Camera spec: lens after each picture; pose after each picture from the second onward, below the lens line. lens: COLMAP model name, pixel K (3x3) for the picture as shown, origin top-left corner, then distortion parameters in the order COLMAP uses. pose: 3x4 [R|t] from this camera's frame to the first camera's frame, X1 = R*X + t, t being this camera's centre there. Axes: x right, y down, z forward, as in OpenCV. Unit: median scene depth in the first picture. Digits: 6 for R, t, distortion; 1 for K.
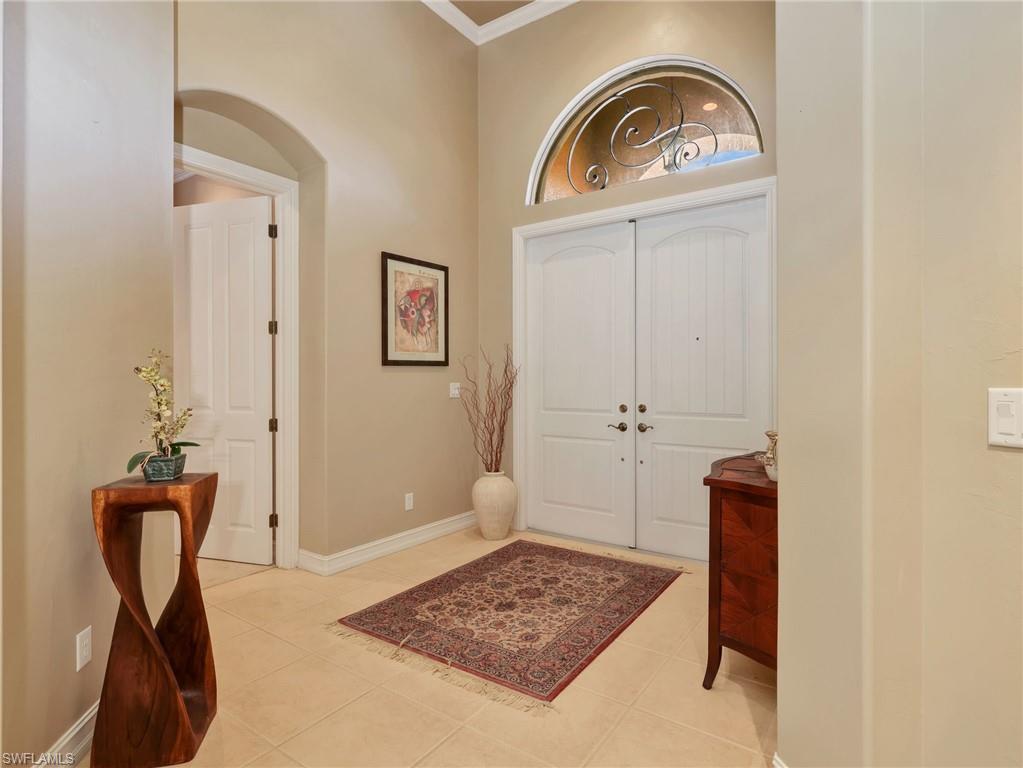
lens RADIAL K [[539.3, 0, 511.4], [0, 539.3, 382.6], [0, 0, 1]] dist [-0.004129, 0.001253]
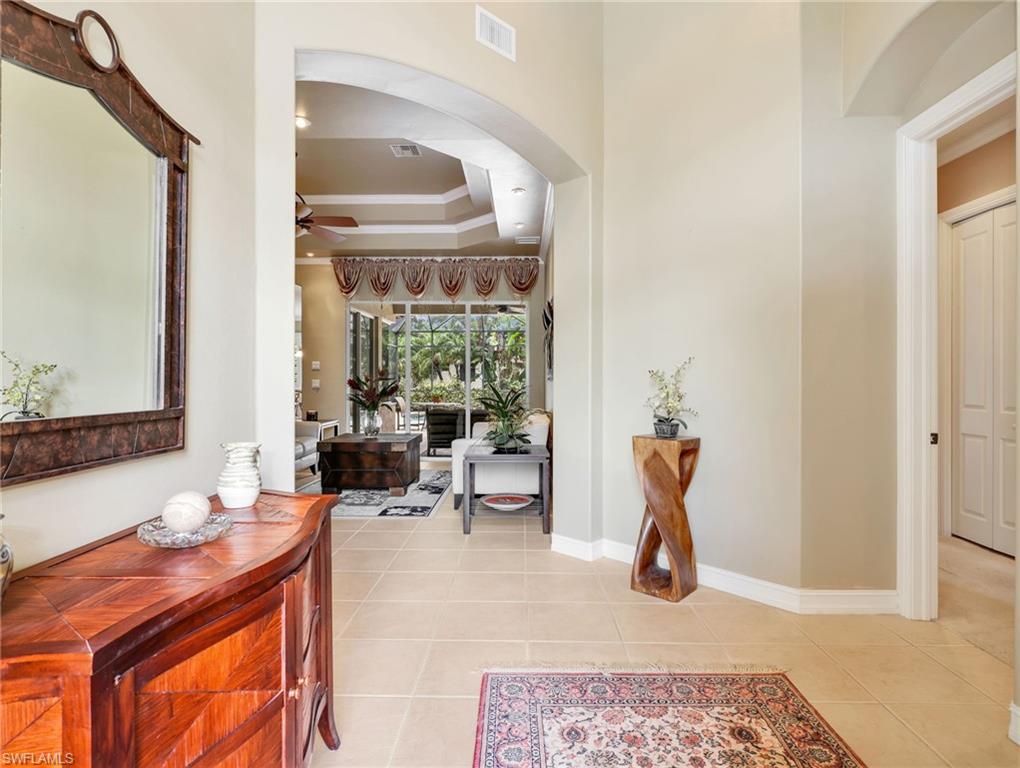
lens RADIAL K [[541.9, 0, 511.1], [0, 541.9, 379.4], [0, 0, 1]] dist [0.000251, -0.000009]
pose [[-0.831510, 0.002689, -0.555503, 0.495948], [-0.001289, 0.999976, 0.006769, -0.007828], [0.555508, 0.006345, -0.831487, 1.524036]]
